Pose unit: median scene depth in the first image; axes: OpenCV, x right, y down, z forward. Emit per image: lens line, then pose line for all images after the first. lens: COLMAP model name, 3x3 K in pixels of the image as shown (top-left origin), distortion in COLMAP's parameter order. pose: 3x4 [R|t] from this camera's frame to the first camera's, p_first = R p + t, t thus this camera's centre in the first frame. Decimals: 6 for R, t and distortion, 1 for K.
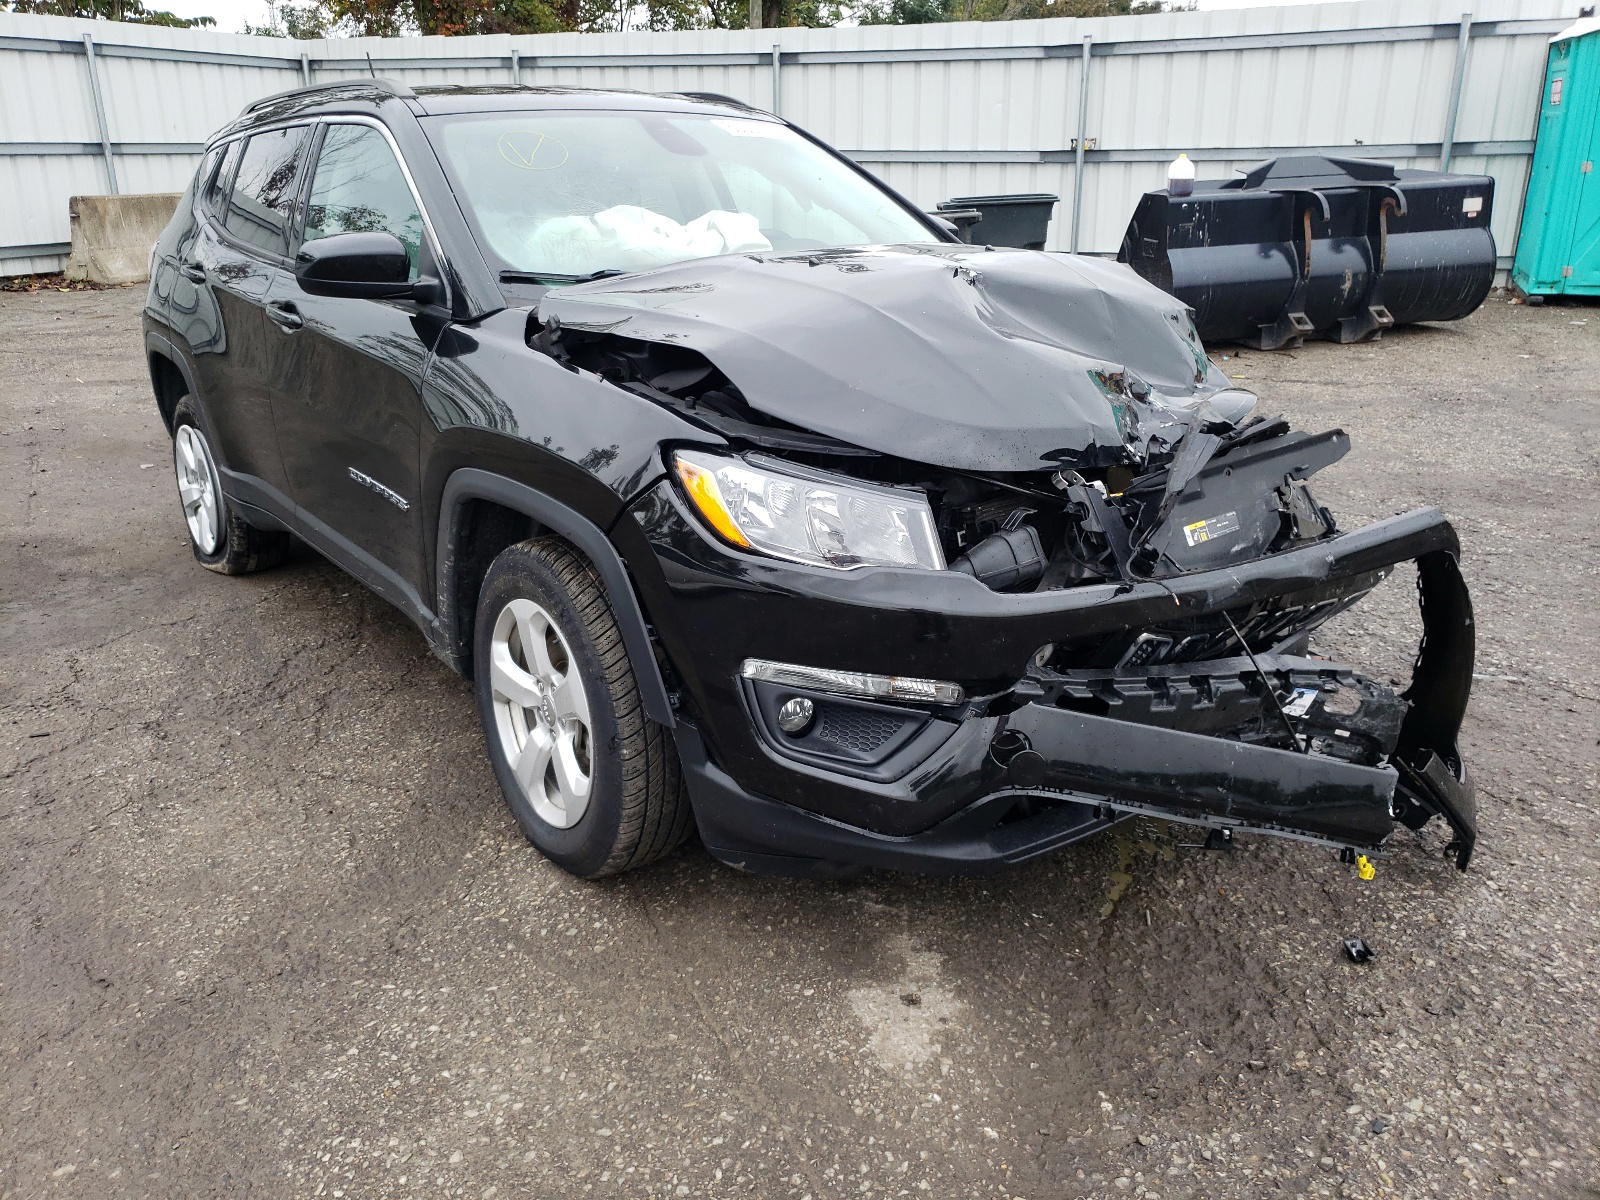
lens RADIAL K [[1198.8, 0, 800.0], [0, 1198.8, 600.0], [0, 0, 1]] dist [0.006308, 0.002751]
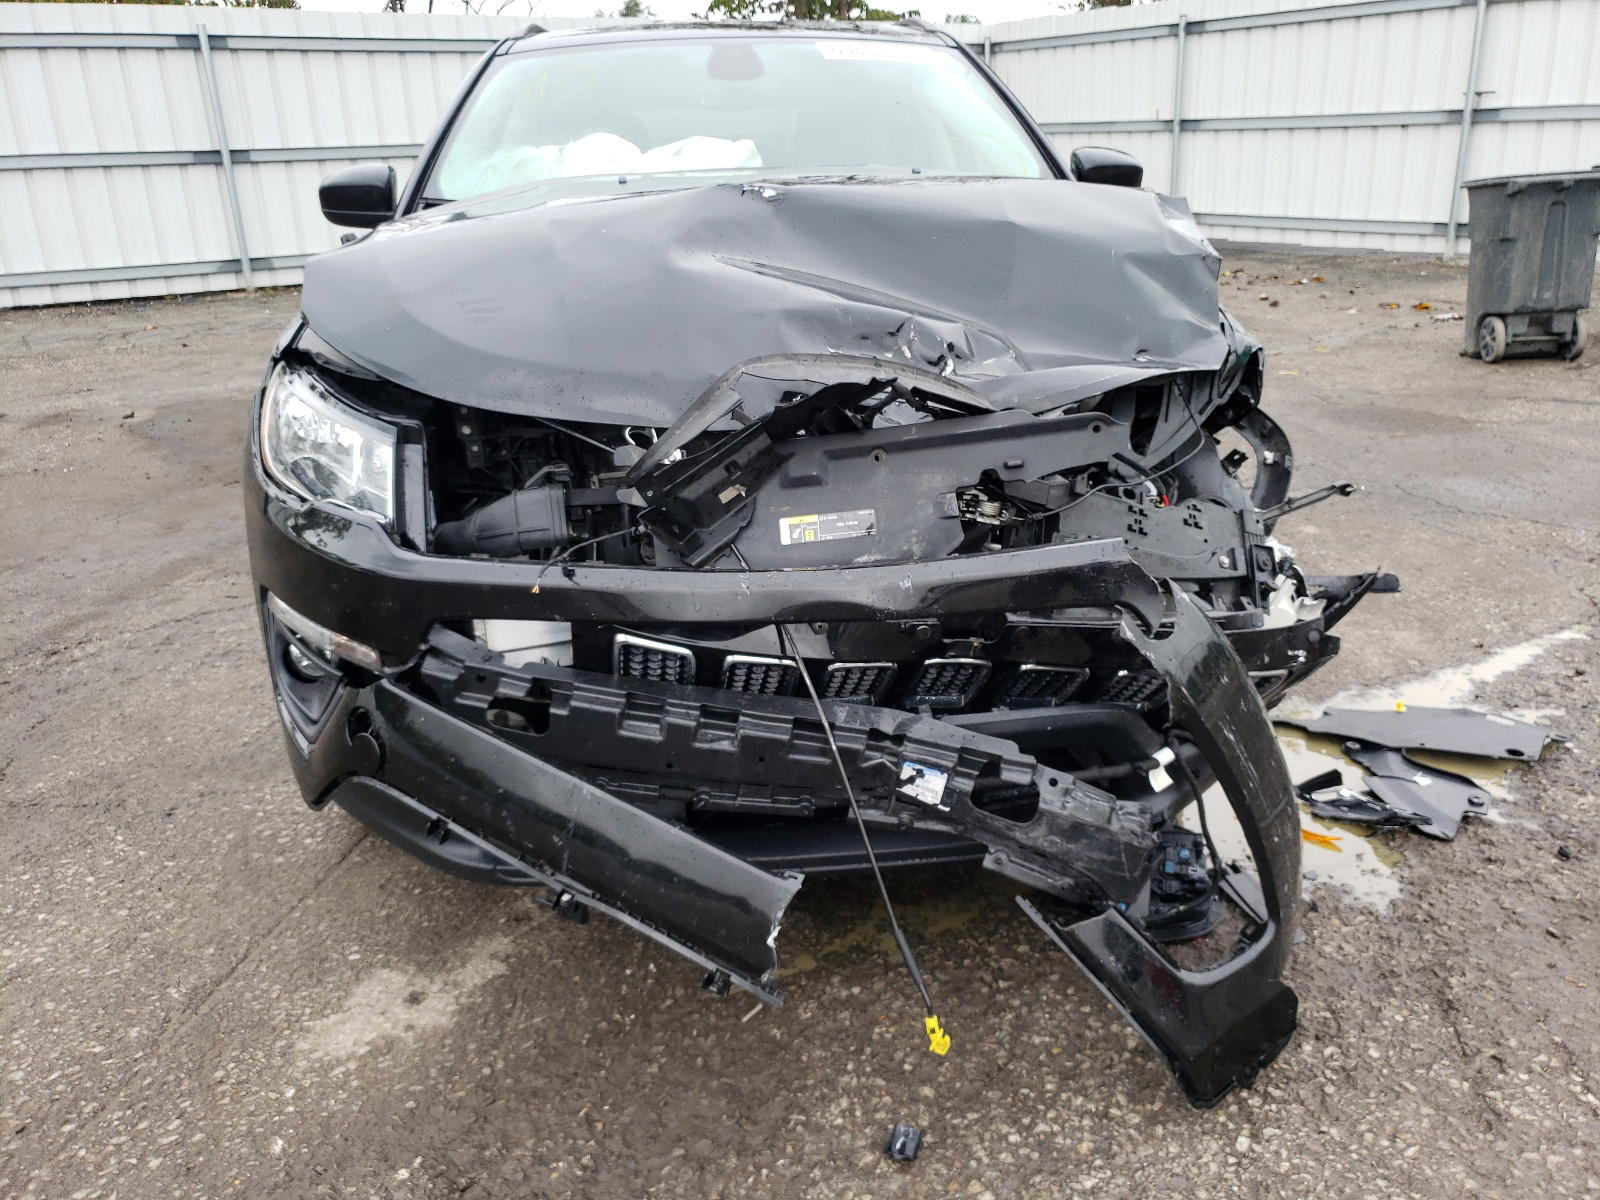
lens RADIAL K [[1228.2, 0, 799.9], [0, 1228.2, 626.1], [0, 0, 1]] dist [0.005461, 0.001692]
pose [[0.843996, 0.170616, -0.508488, 0.731449], [-0.159376, 0.985011, 0.065973, -0.046652], [0.512122, 0.025359, 0.858538, 0.337026]]
